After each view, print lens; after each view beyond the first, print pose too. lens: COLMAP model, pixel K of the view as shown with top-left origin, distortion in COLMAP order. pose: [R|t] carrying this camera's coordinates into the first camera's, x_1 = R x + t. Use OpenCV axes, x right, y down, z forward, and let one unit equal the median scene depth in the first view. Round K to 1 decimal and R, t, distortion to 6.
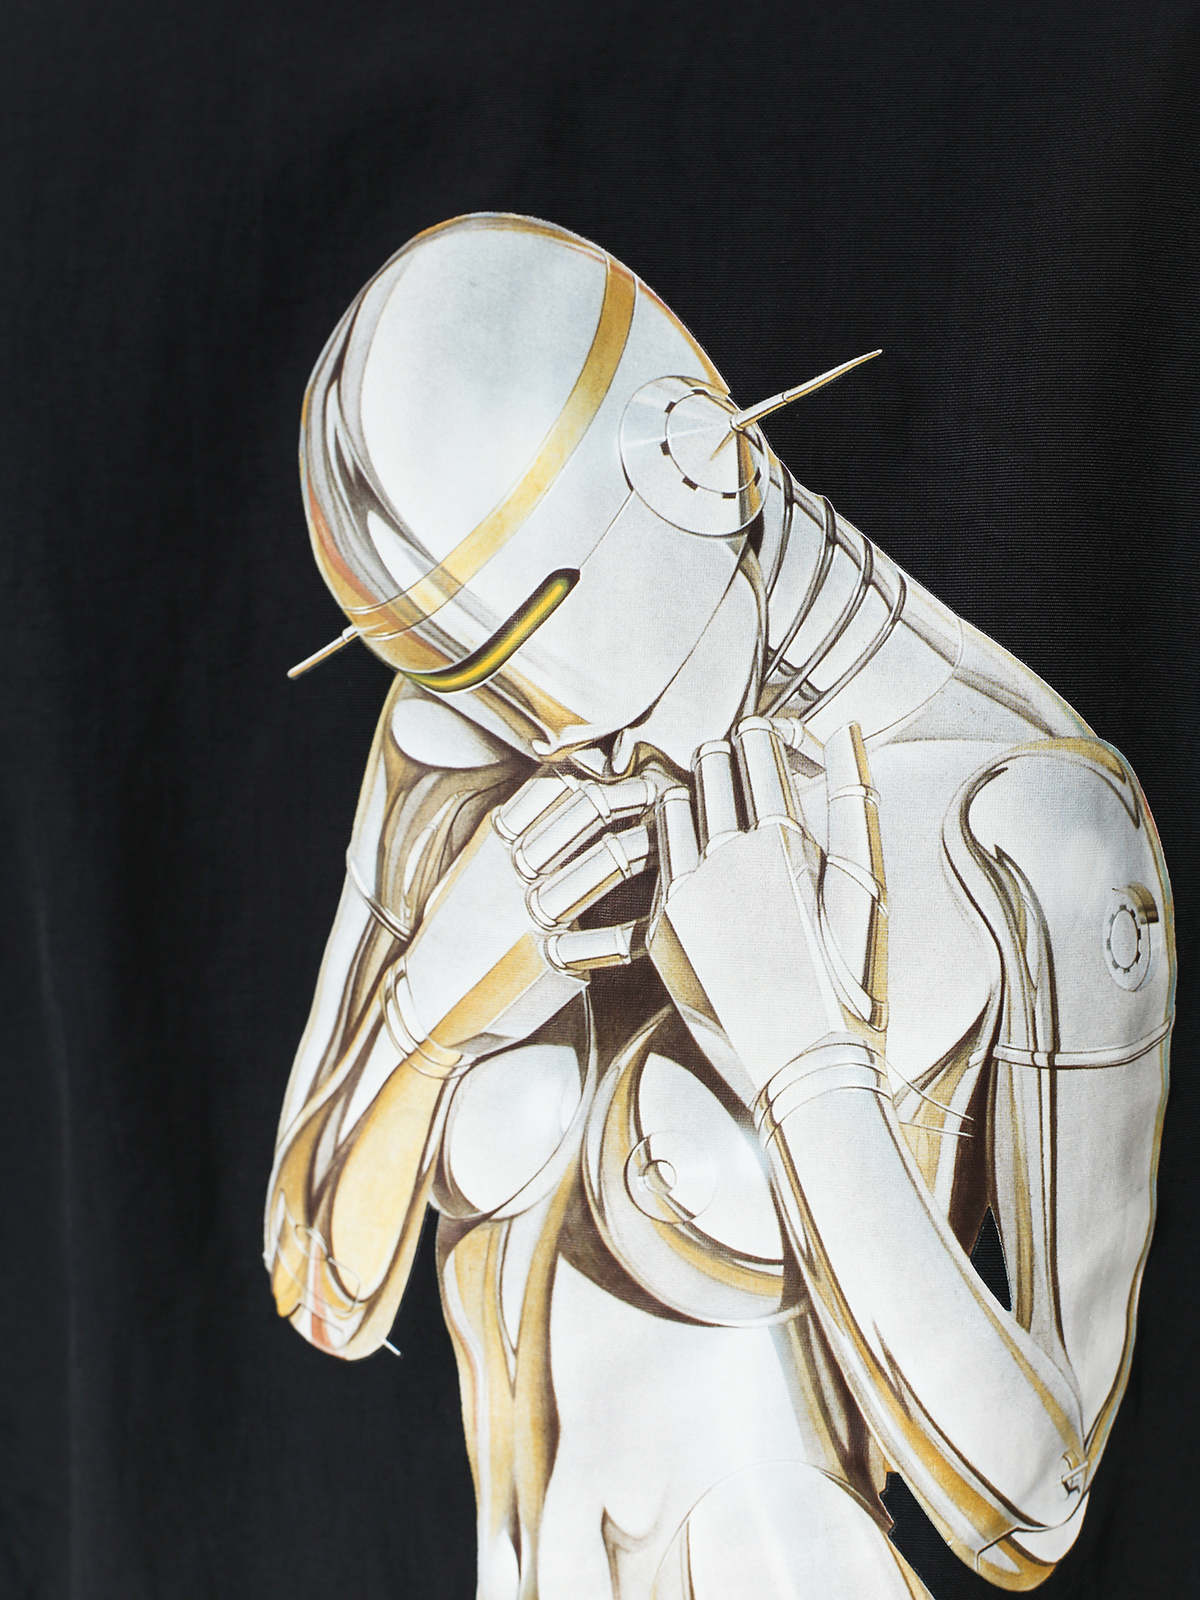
lens RADIAL K [[2265.2, 0, 600.0], [0, 2265.2, 800.0], [0, 0, 1]] dist [1.106465, 0.002316]
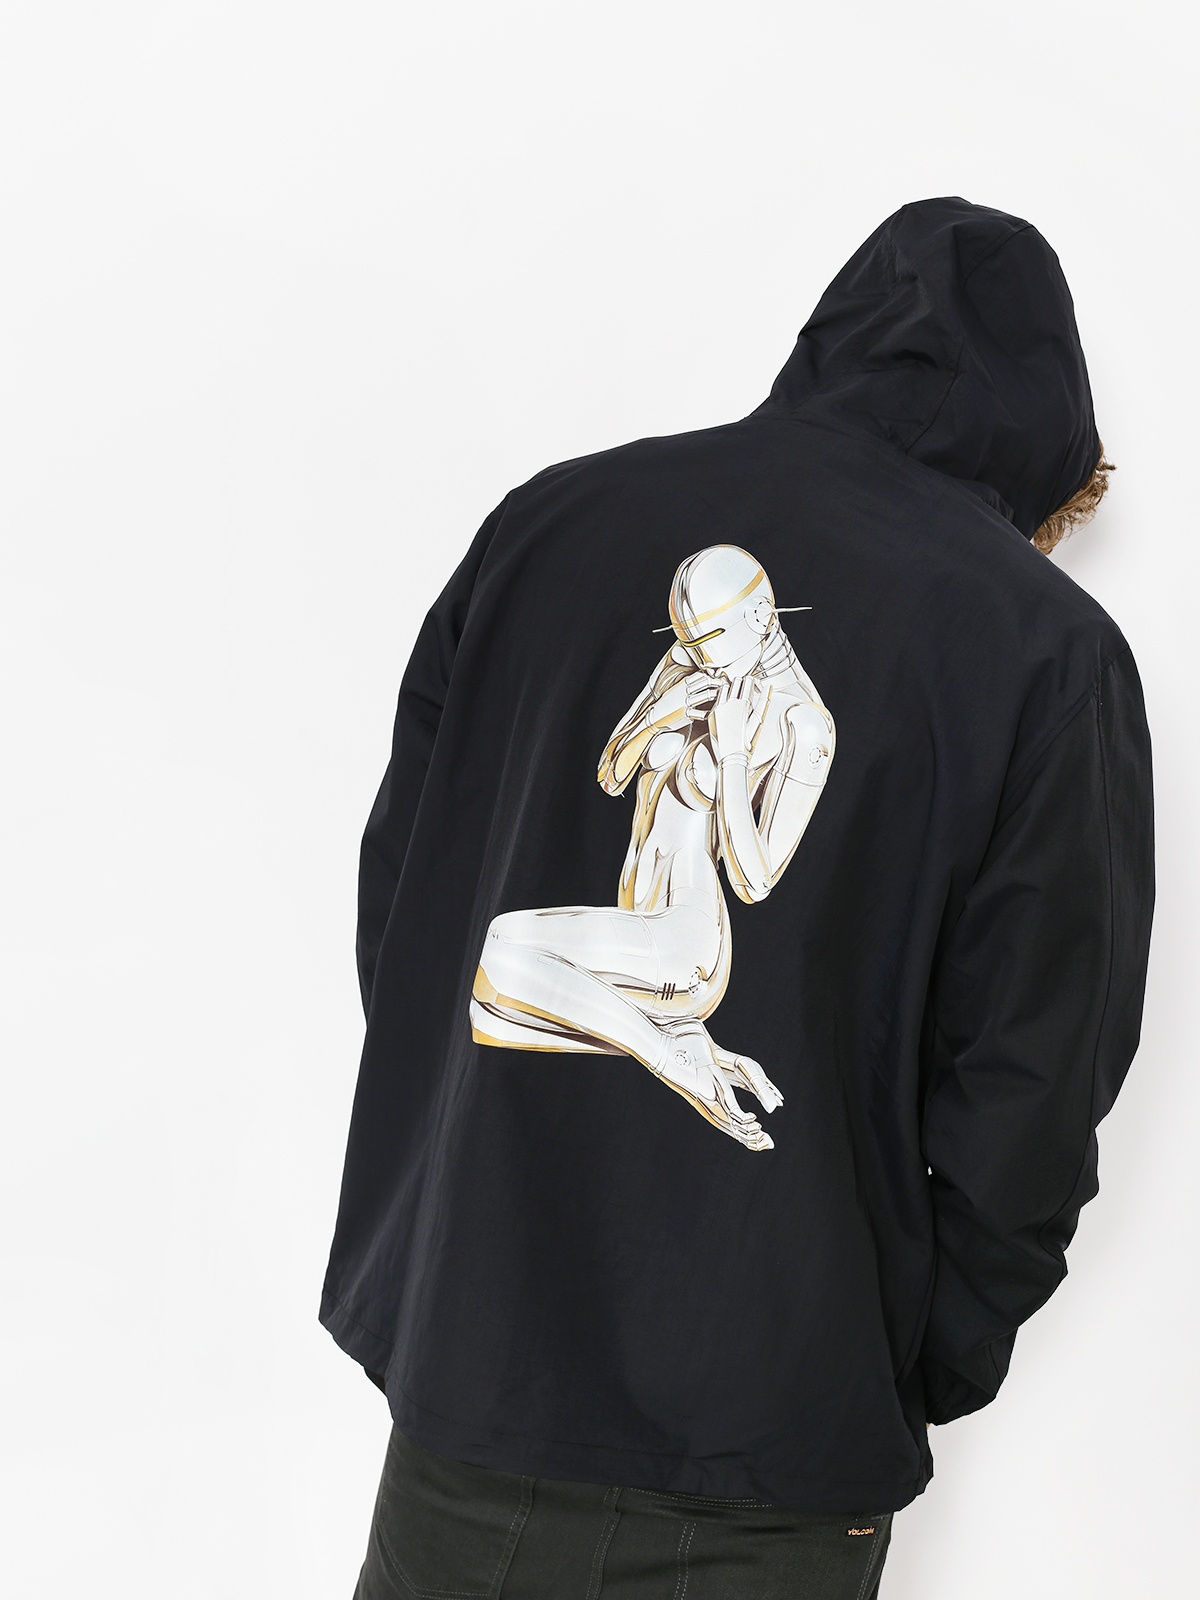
lens RADIAL K [[2250.1, 0, 600.0], [0, 2250.1, 800.0], [0, 0, 1]] dist [-0.000354, 0.001163]
pose [[0.922958, 0.351438, -0.156969, 0.533390], [-0.355587, 0.934642, 0.001765, 0.265174], [0.147330, 0.054187, 0.987602, -3.081687]]
